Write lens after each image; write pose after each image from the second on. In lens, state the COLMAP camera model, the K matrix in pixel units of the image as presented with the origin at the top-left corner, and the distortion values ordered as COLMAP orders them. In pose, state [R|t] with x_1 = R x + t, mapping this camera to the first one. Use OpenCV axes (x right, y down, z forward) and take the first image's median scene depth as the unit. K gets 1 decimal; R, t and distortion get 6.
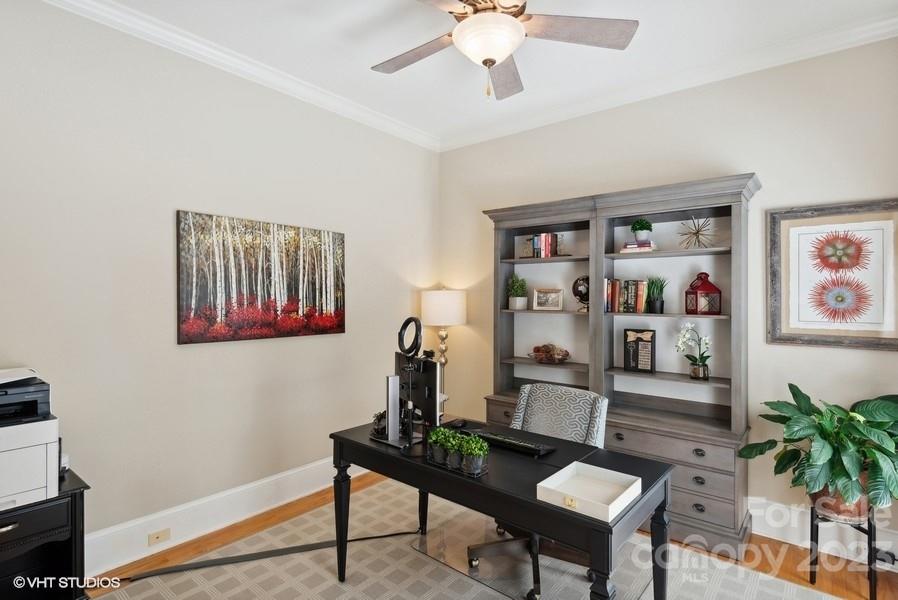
lens RADIAL K [[452.1, 0, 449.0], [0, 452.1, 300.0], [0, 0, 1]] dist [0.018943, -0.021851]
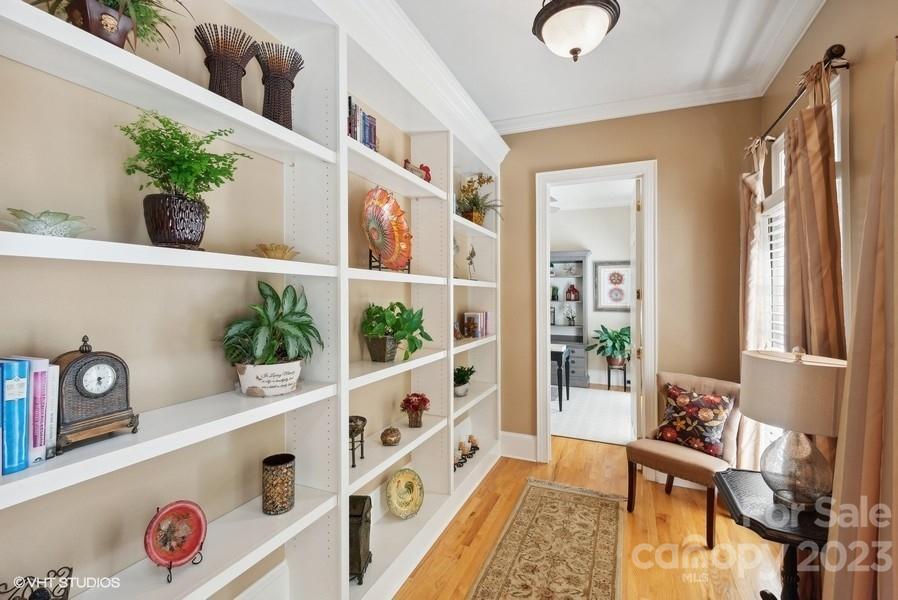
lens RADIAL K [[417.4, 0, 452.2], [0, 417.4, 299.8], [0, 0, 1]] dist [0.023672, -0.014782]
pose [[0.956510, -0.008335, 0.291581, -0.833941], [0.006552, 0.999953, 0.007091, 0.004631], [-0.291626, -0.004872, 0.956520, -1.138114]]
